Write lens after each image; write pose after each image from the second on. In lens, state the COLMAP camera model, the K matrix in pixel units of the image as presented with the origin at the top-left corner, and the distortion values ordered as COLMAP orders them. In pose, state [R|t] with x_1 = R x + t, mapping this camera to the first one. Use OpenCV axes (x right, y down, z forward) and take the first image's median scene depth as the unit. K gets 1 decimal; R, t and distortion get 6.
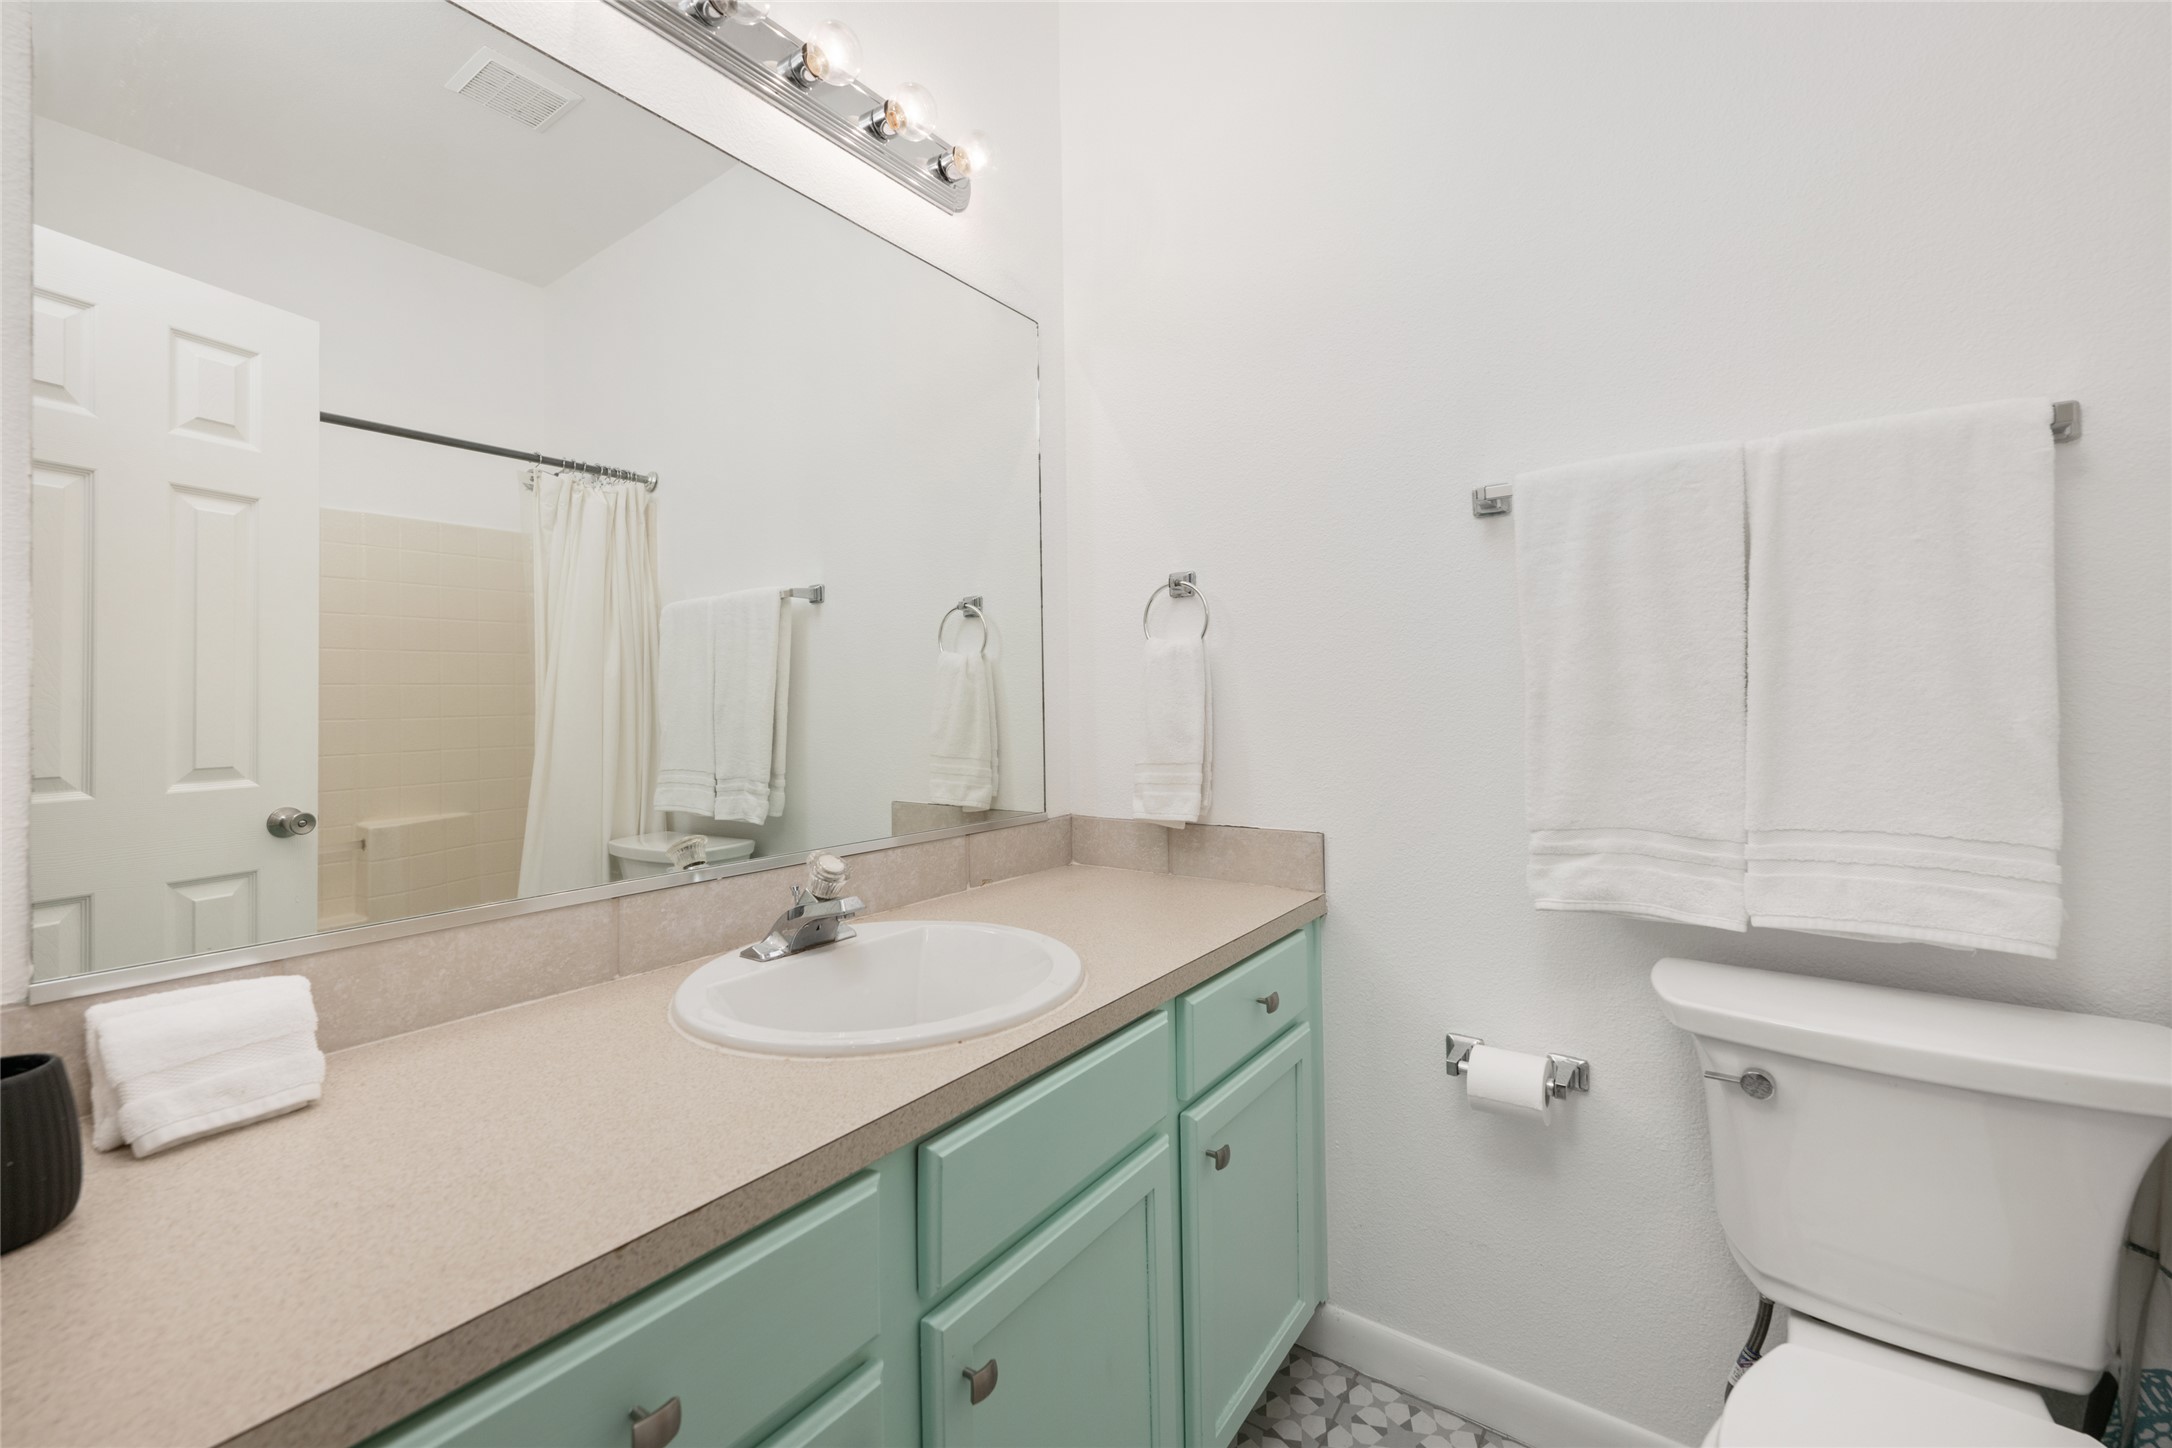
lens RADIAL K [[848.6, 0, 1085.5], [0, 848.6, 715.4], [0, 0, 1]] dist [0.000130, 0.000010]
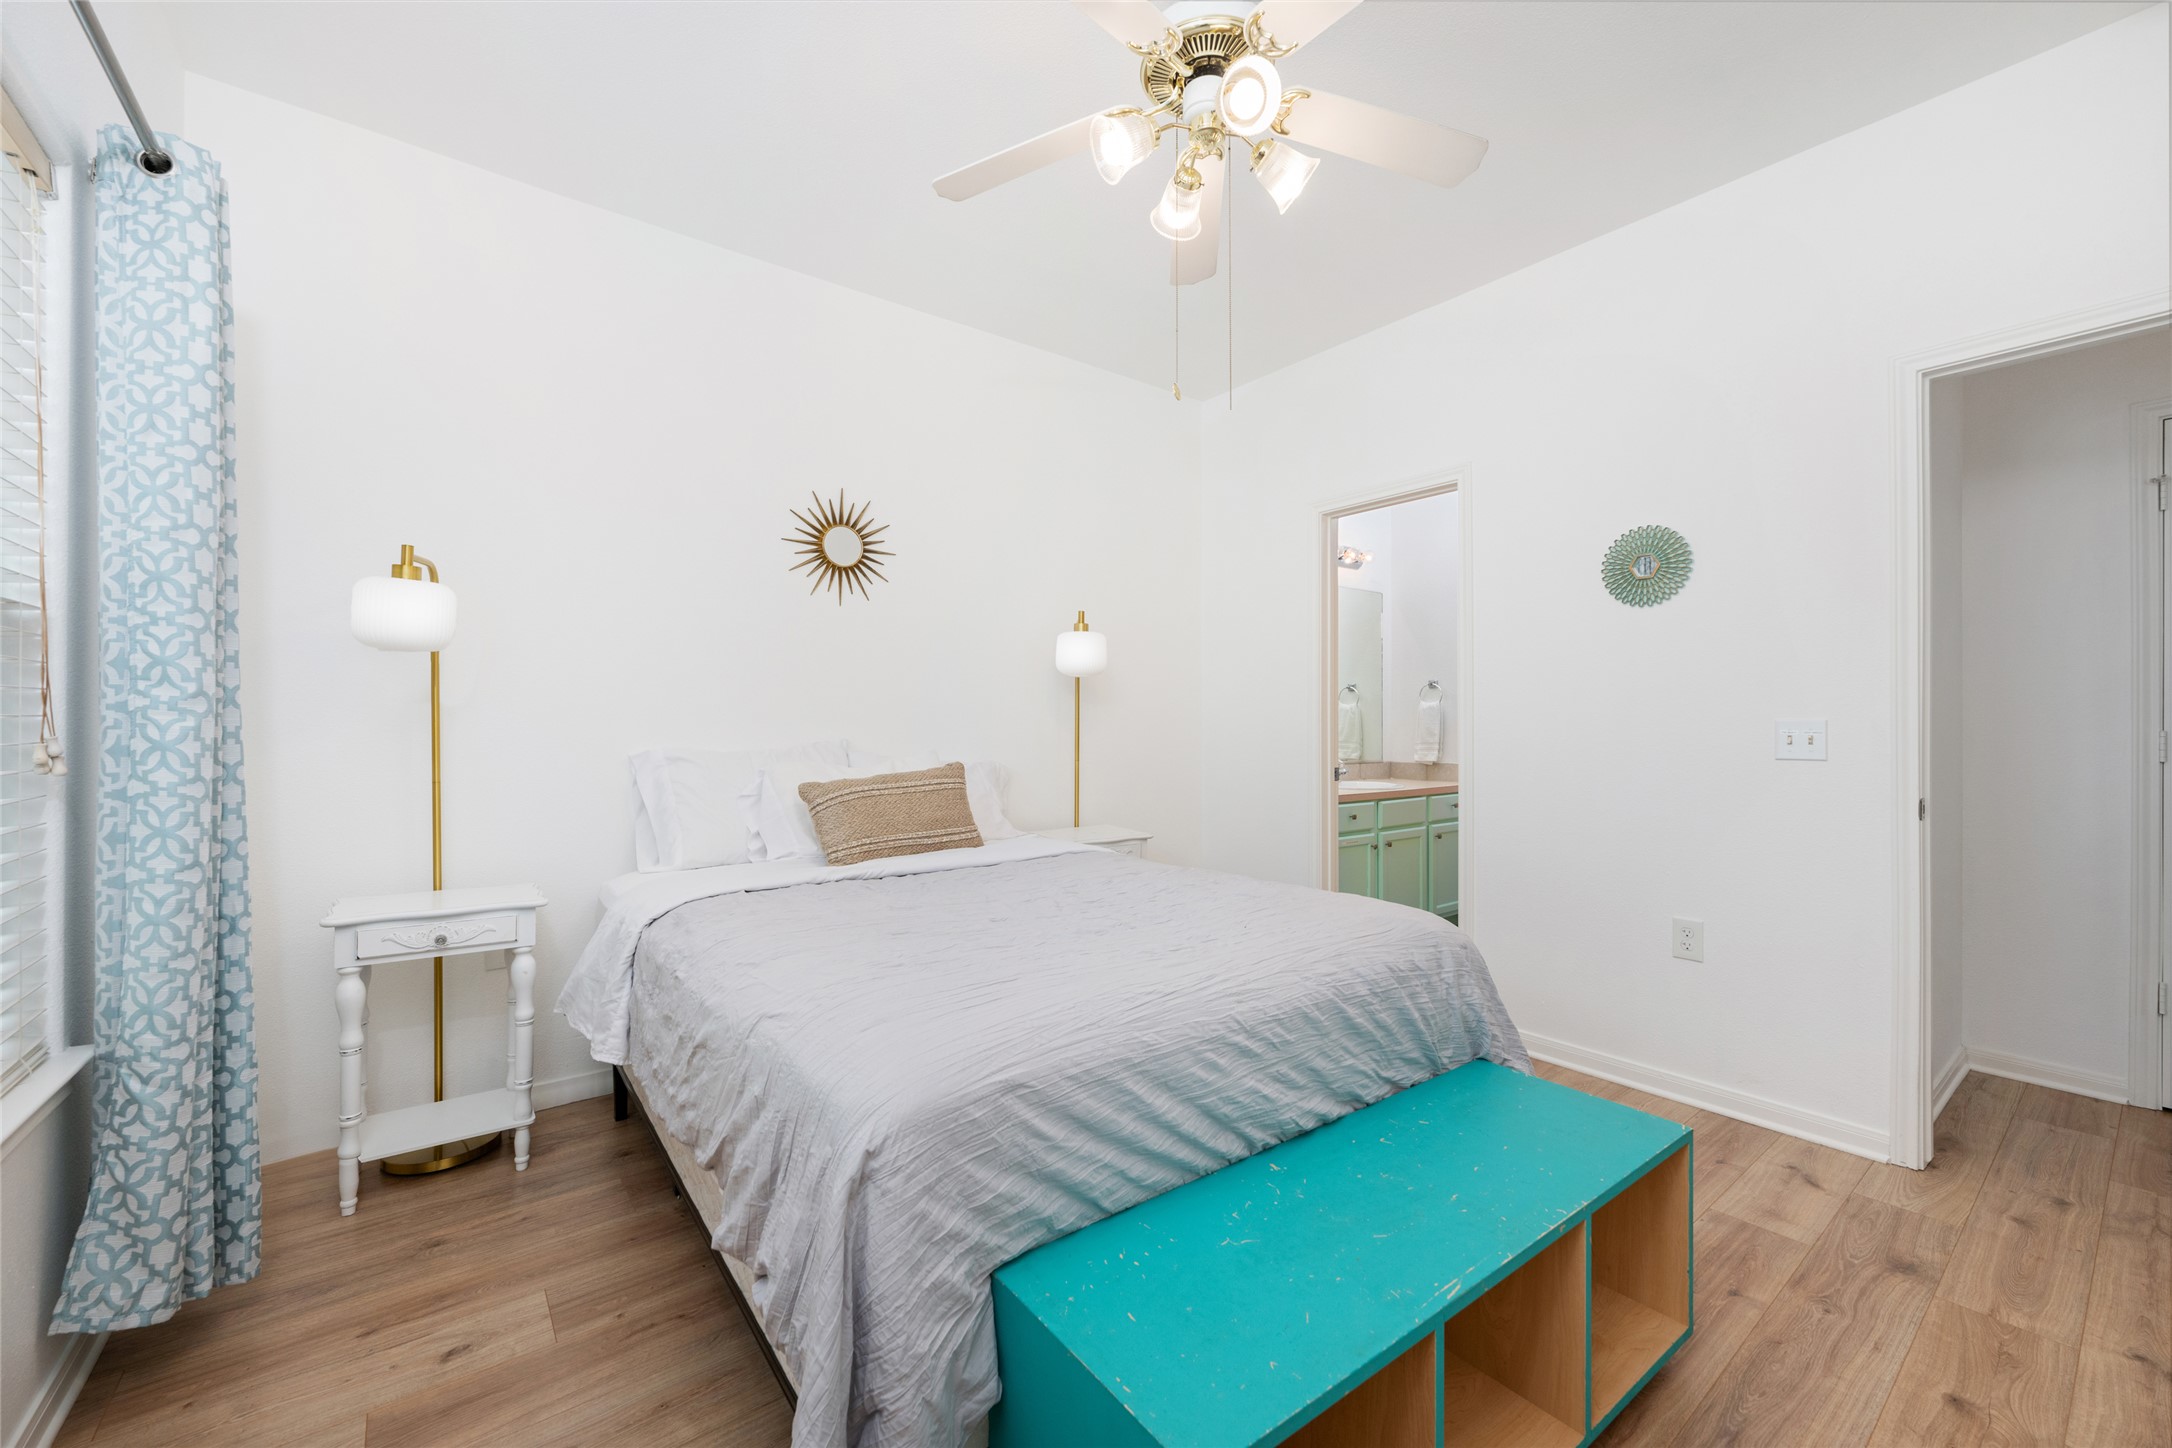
lens RADIAL K [[848.6, 0, 1084.0], [0, 848.6, 729.3], [0, 0, 1]] dist [0.000130, 0.000010]
pose [[0.955455, 0.012301, -0.294879, -0.186363], [-0.010638, 0.999917, 0.007241, -0.002059], [0.294944, -0.003781, 0.955507, -2.319866]]
